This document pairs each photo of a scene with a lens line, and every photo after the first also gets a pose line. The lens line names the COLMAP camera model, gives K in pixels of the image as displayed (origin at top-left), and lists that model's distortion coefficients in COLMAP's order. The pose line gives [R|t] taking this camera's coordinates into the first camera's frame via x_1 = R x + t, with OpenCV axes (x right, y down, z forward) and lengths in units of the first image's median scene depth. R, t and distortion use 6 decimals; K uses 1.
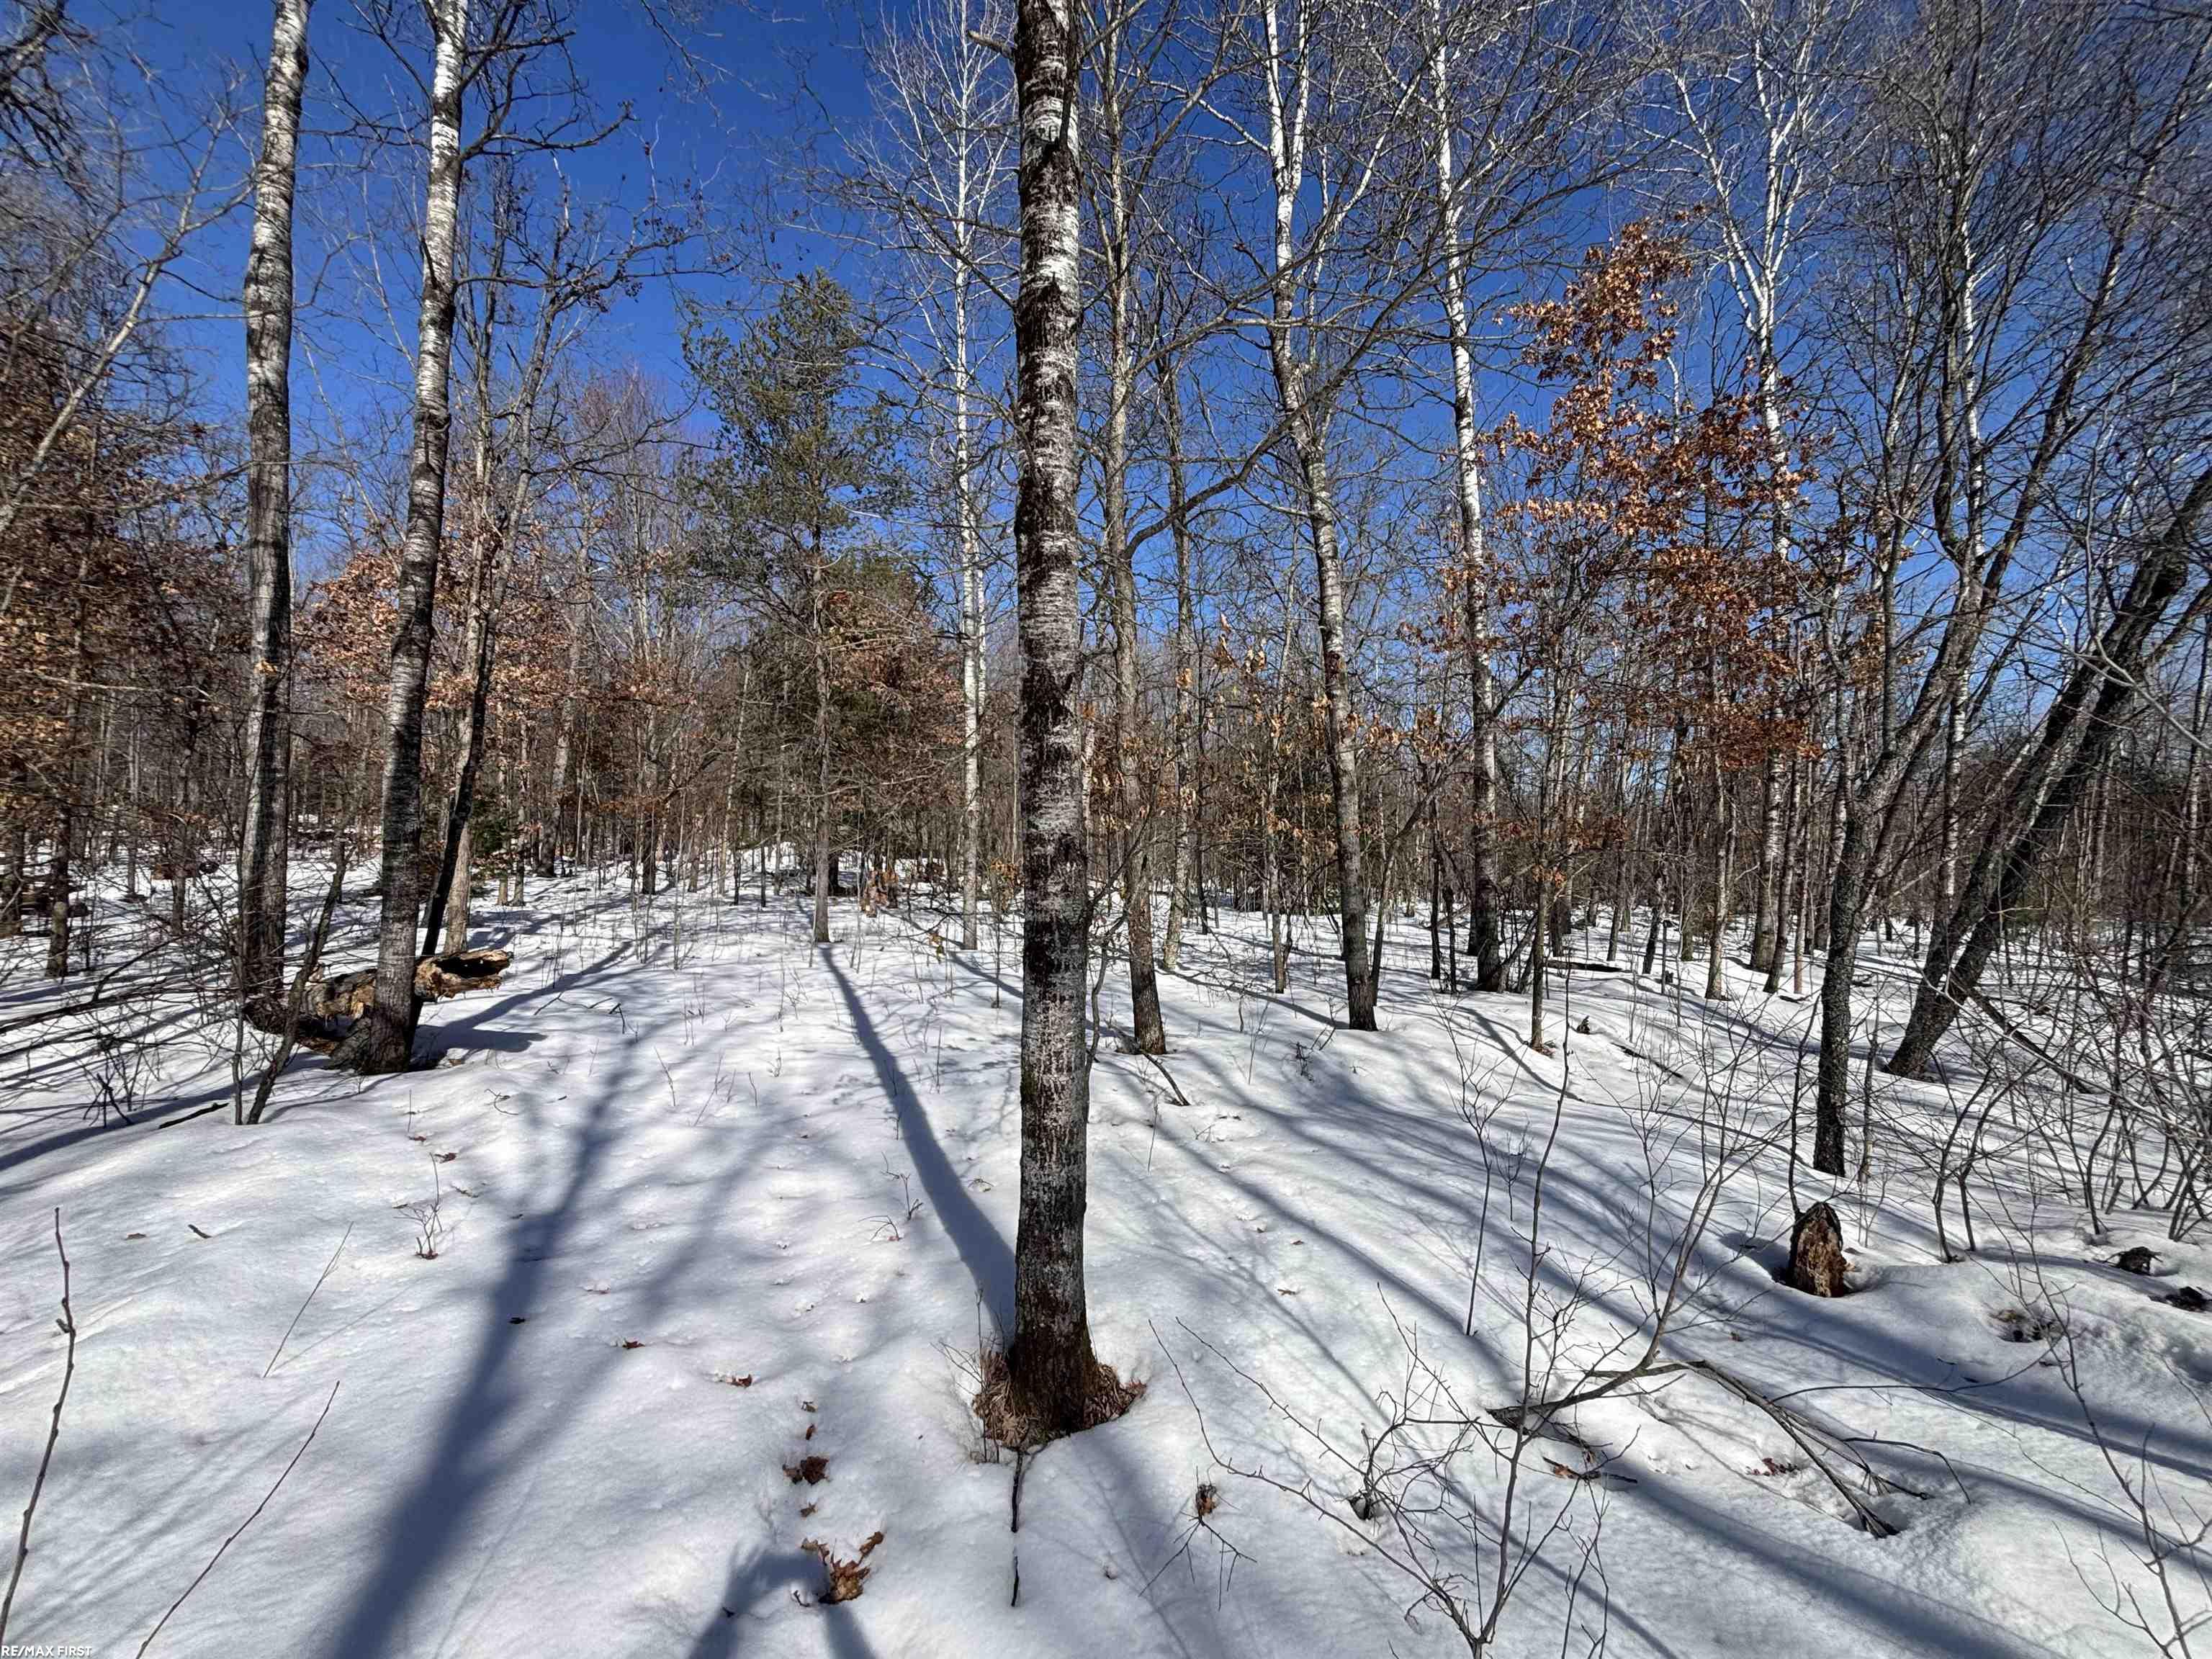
lens RADIAL K [[895.0, 0, 1097.0], [0, 895.0, 827.6], [0, 0, 1]] dist [-0.000087, -0.000612]
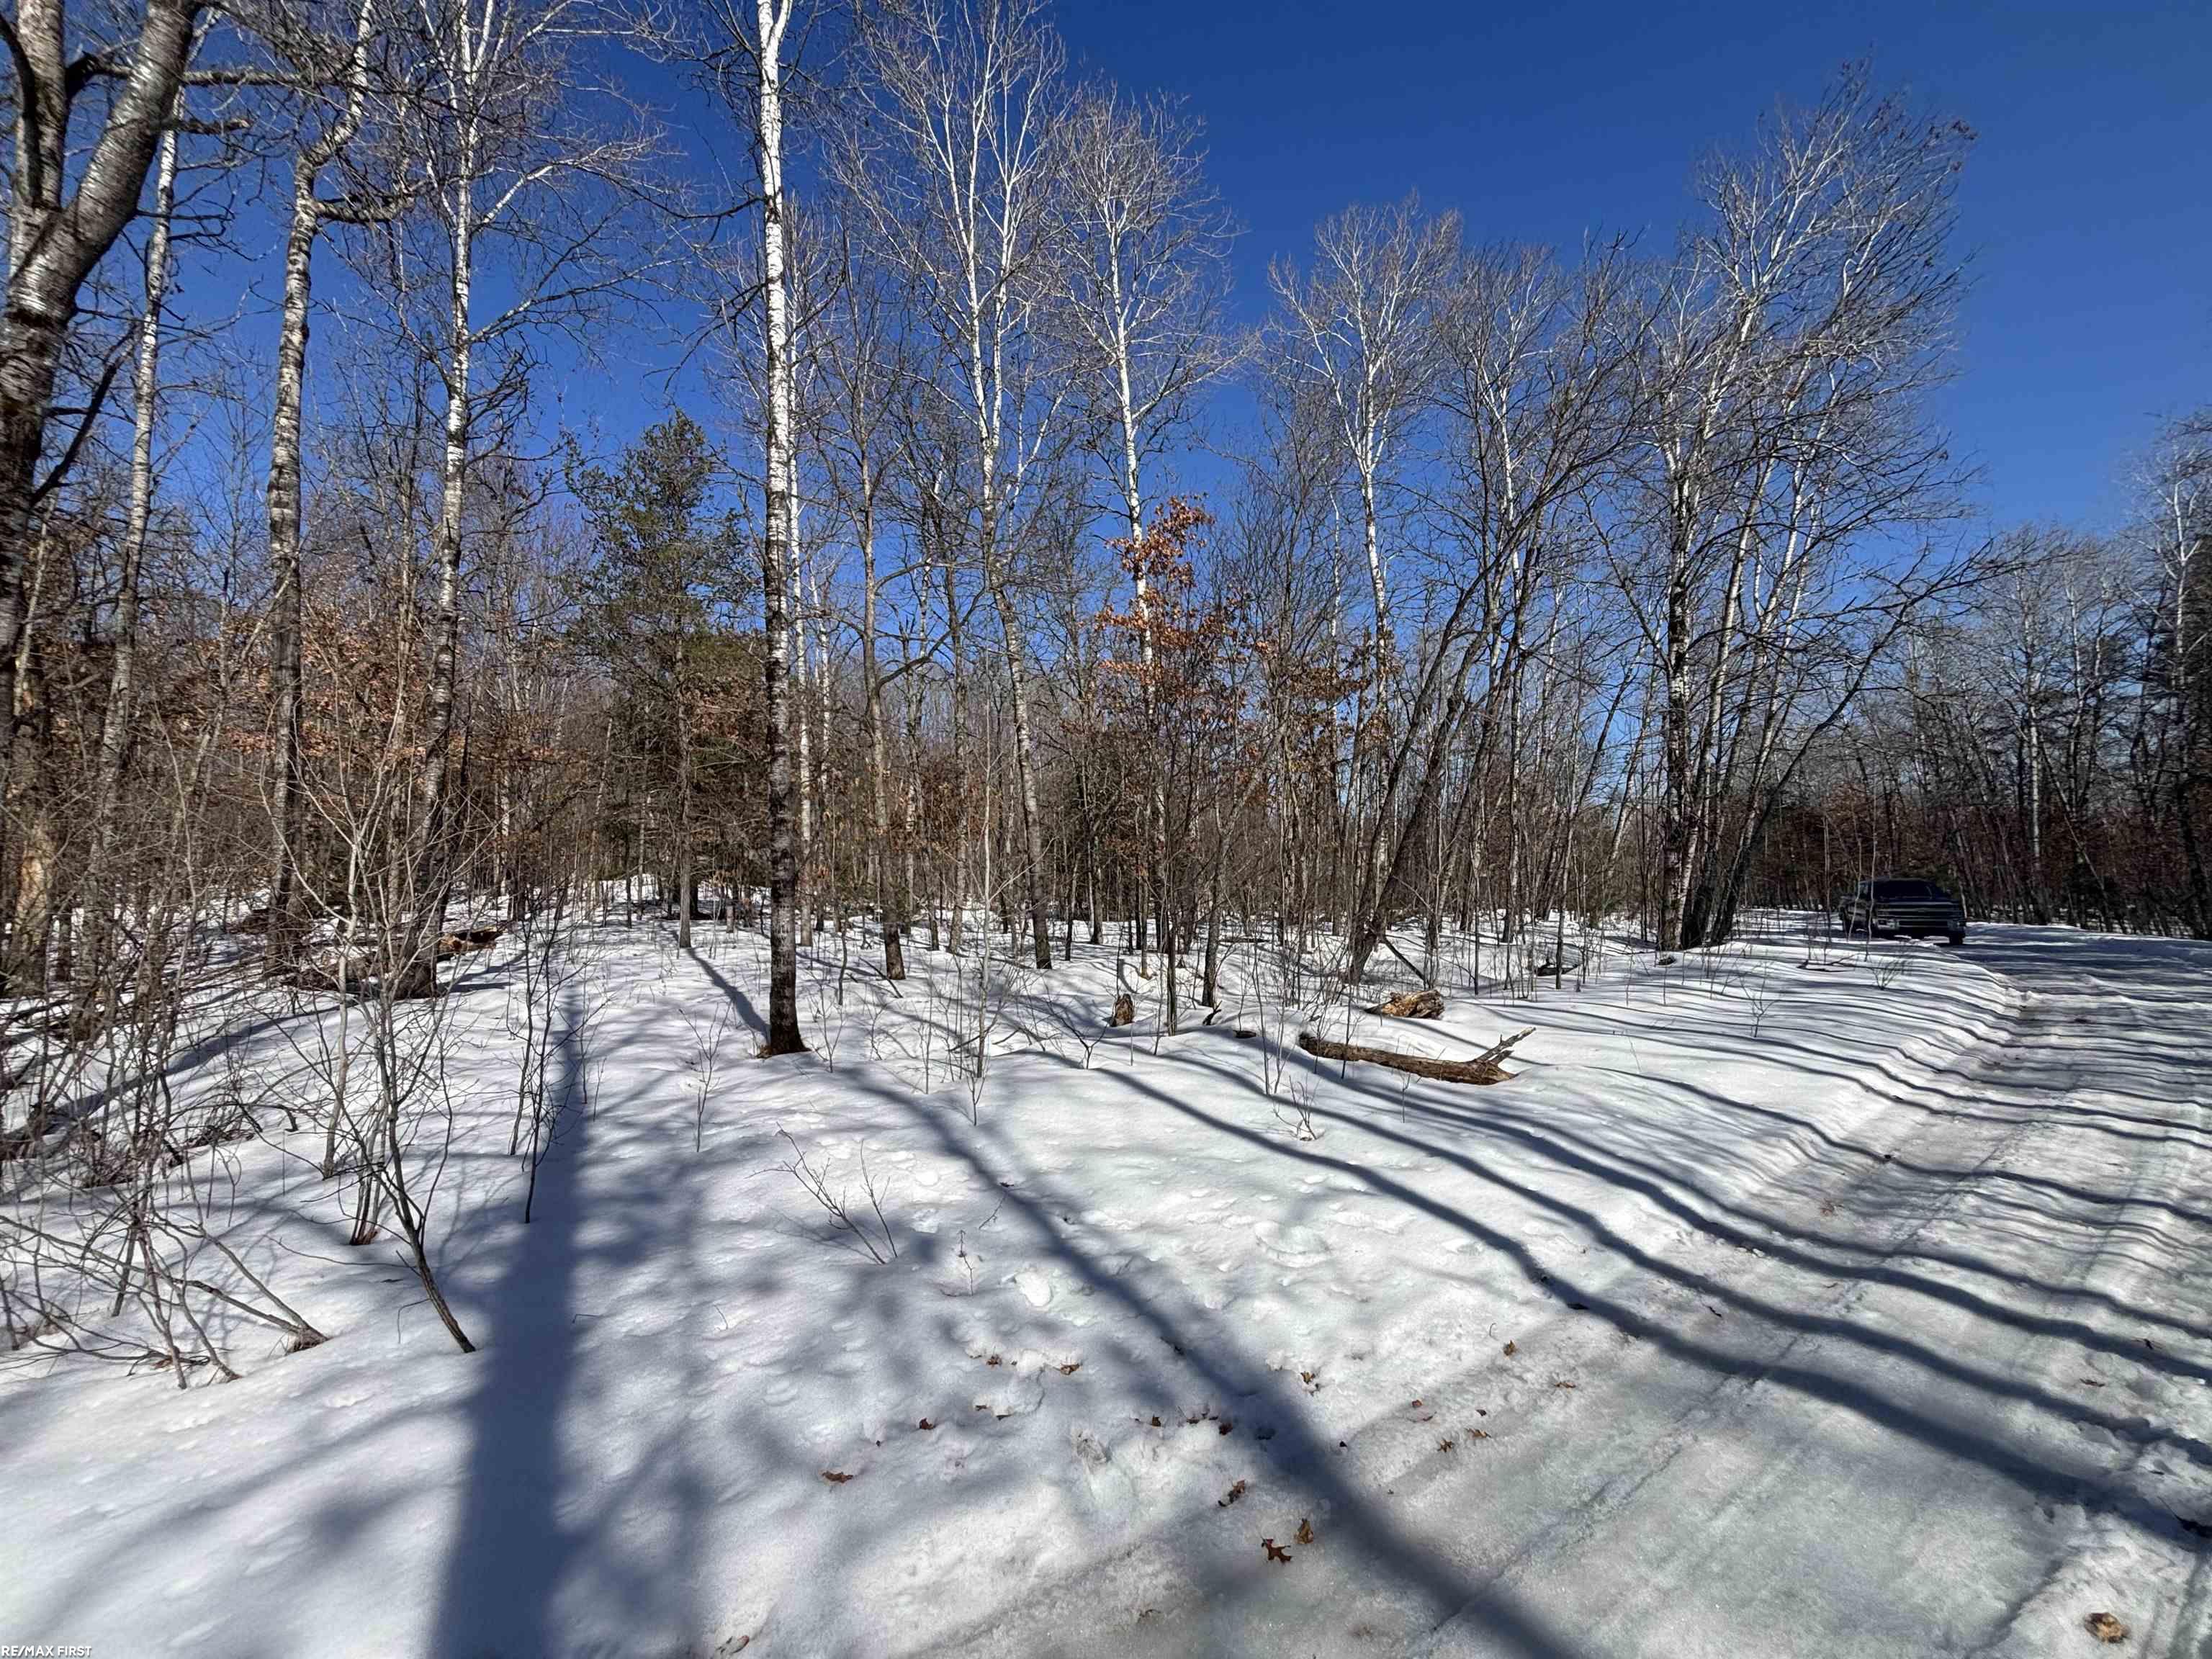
lens RADIAL K [[895.0, 0, 1097.0], [0, 895.0, 827.6], [0, 0, 1]] dist [-0.000087, -0.000612]
pose [[0.990126, -0.017128, 0.139132, 0.172751], [0.021308, 0.999363, -0.028615, 0.013936], [-0.138554, 0.031297, 0.989860, -0.614711]]
